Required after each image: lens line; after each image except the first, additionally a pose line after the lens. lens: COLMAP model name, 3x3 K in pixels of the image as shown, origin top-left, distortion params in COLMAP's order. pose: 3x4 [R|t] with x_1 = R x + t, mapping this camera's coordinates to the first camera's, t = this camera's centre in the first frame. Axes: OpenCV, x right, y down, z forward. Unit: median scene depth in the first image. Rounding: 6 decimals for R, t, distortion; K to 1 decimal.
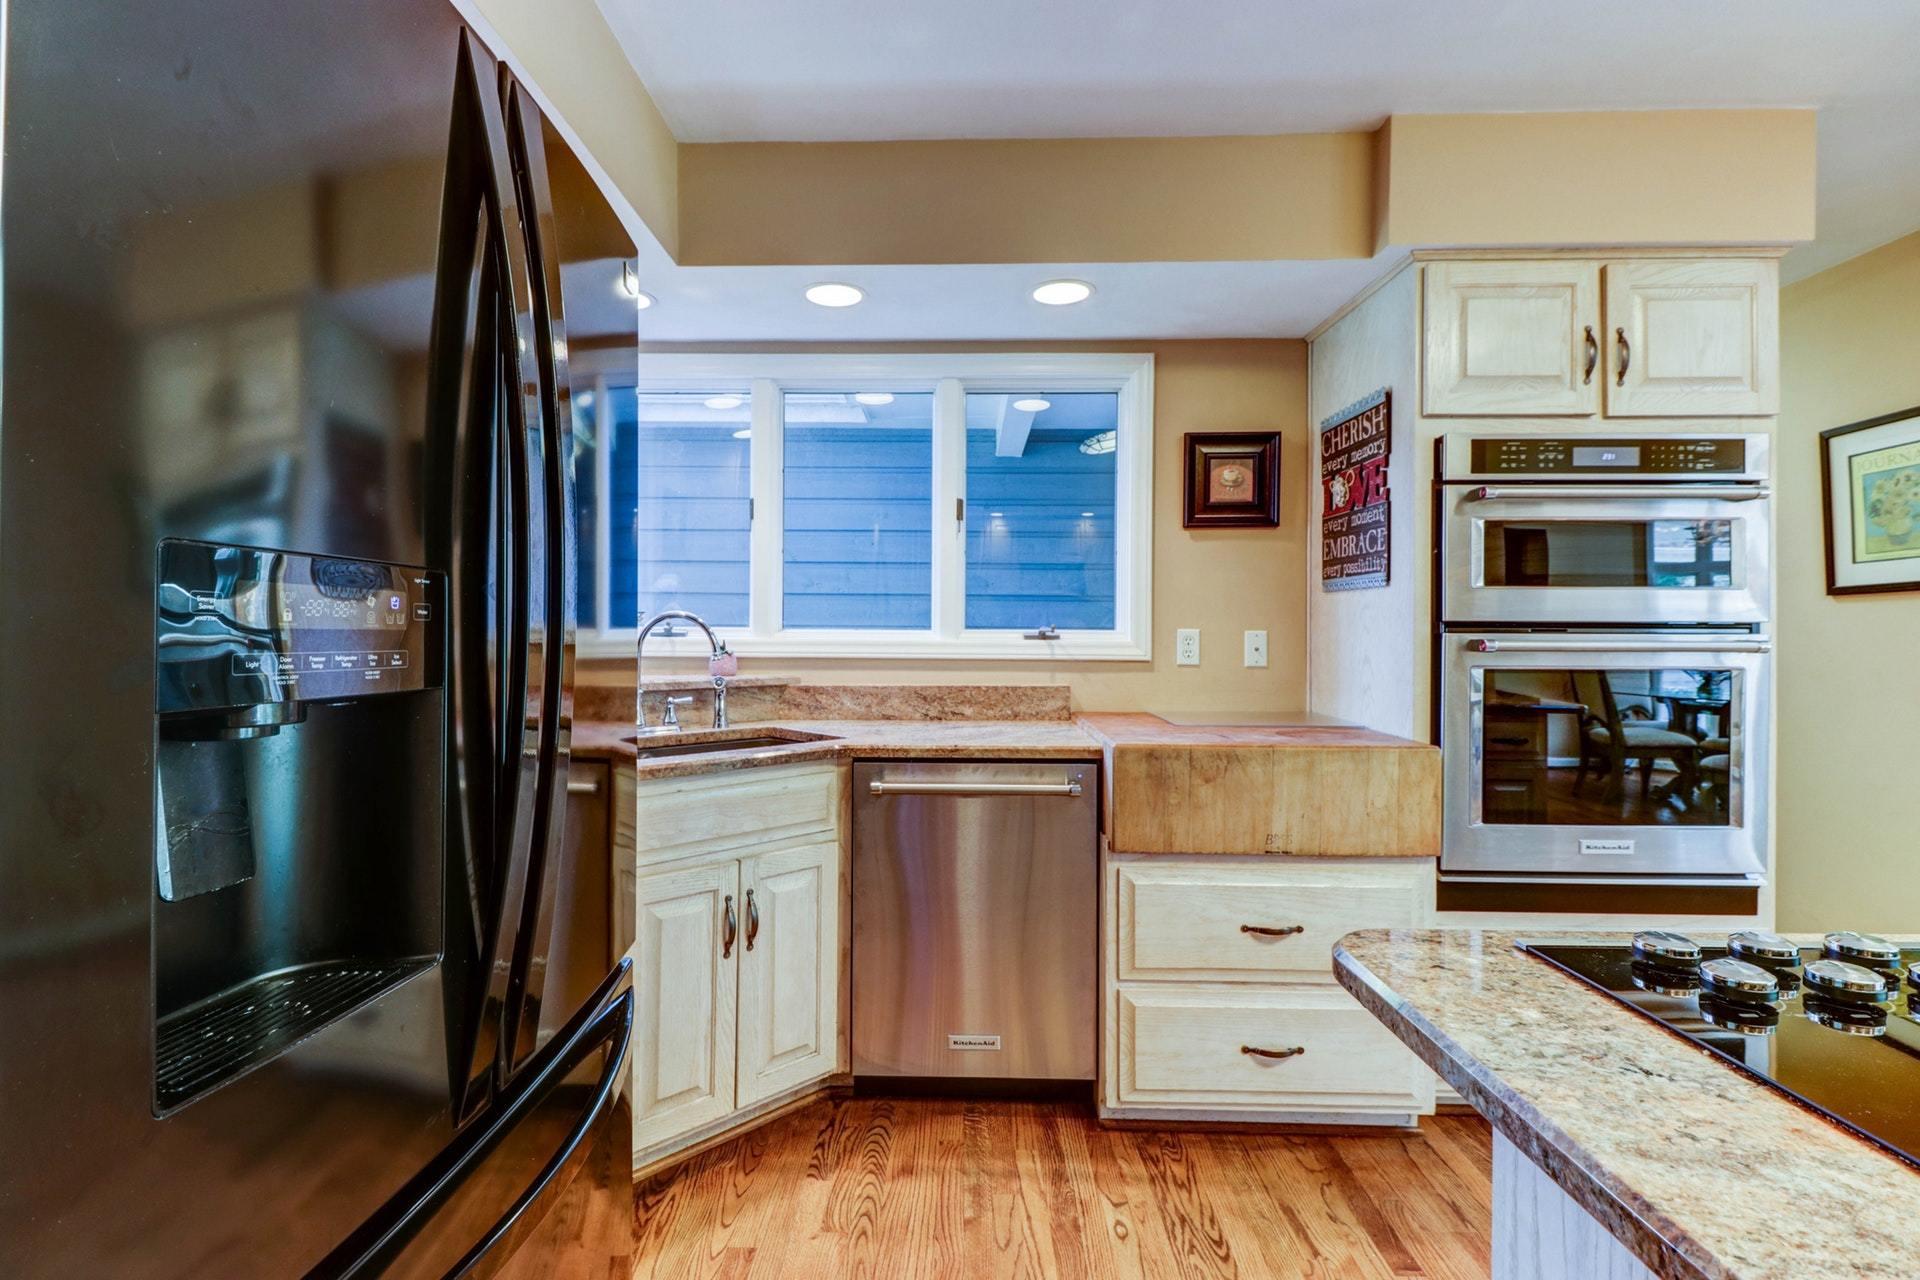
lens RADIAL K [[891.0, 0, 959.9], [0, 891.0, 632.5], [0, 0, 1]] dist [0.000860, -0.000596]
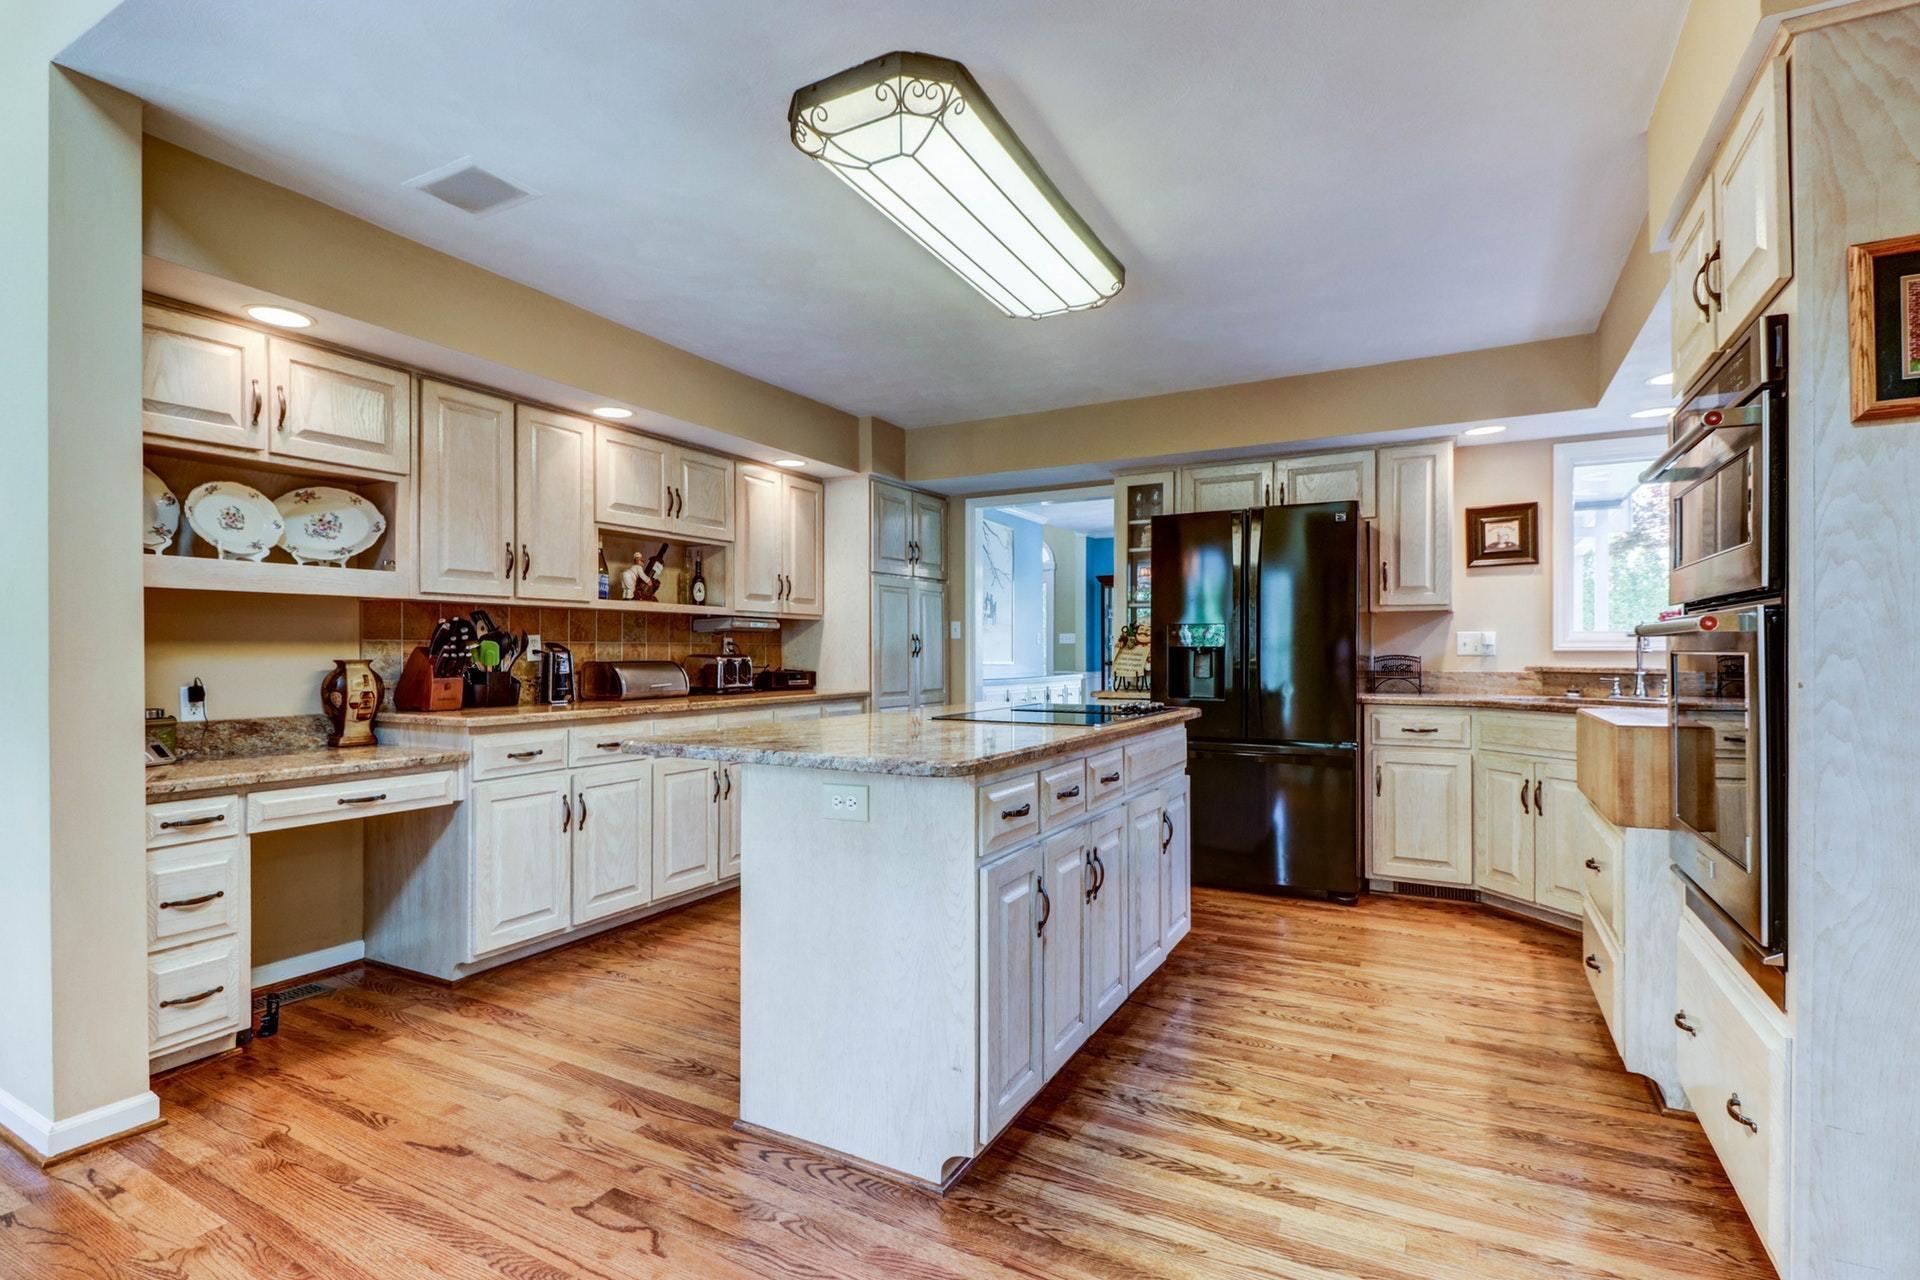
lens RADIAL K [[933.9, 0, 954.1], [0, 933.9, 652.9], [0, 0, 1]] dist [0.000708, -0.000039]
pose [[-0.444880, -0.003339, -0.895584, 1.885332], [-0.000903, 0.999994, -0.003279, 0.044878], [0.895590, -0.000650, -0.444881, 0.772379]]
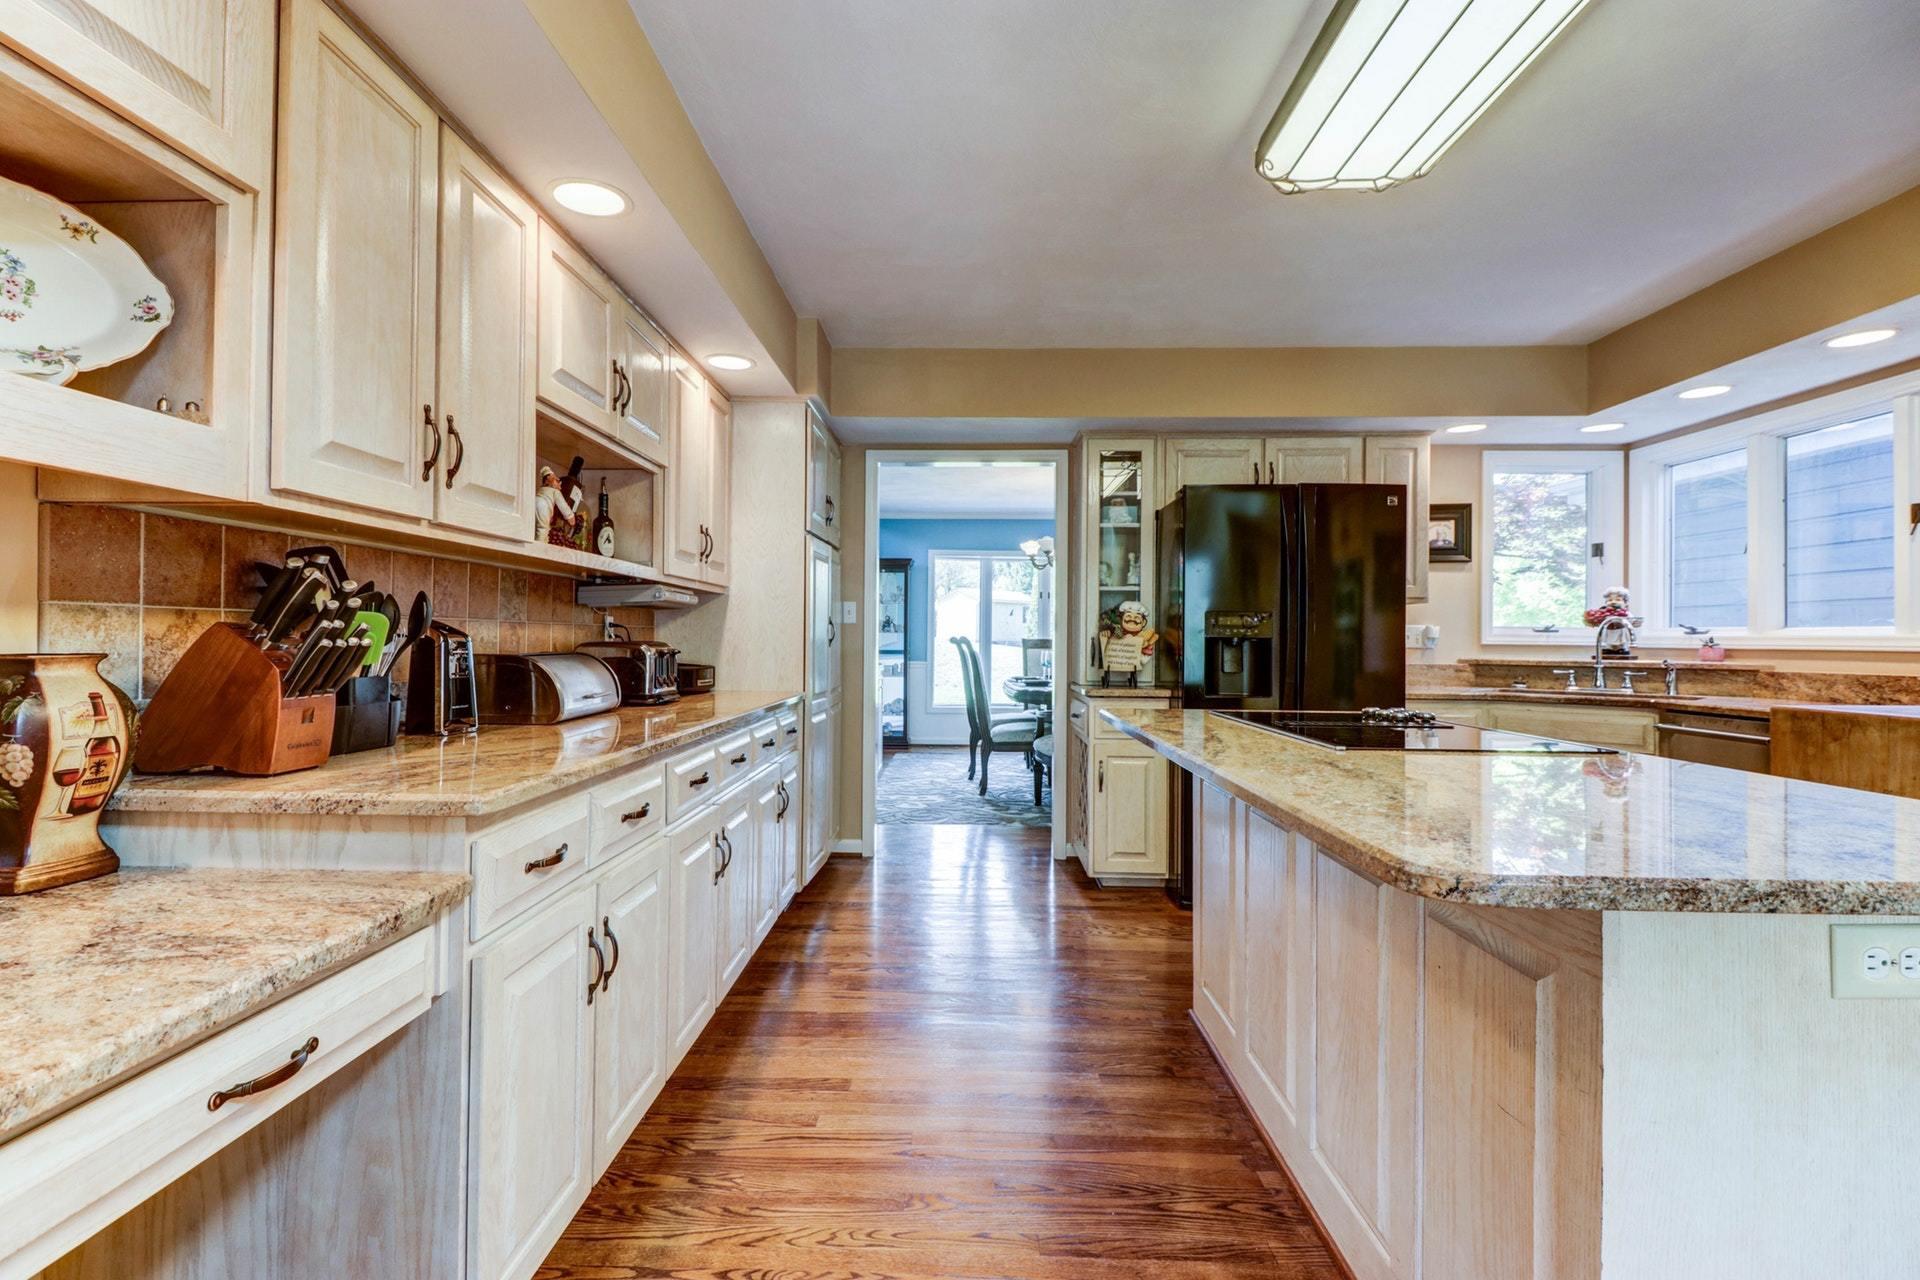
lens RADIAL K [[891.0, 0, 959.9], [0, 891.0, 632.5], [0, 0, 1]] dist [0.000860, -0.000596]
pose [[0.019023, -0.013830, -0.999723, 1.504451], [-0.007489, 0.999874, -0.013975, 0.042781], [0.999791, 0.007753, 0.018917, -0.254154]]
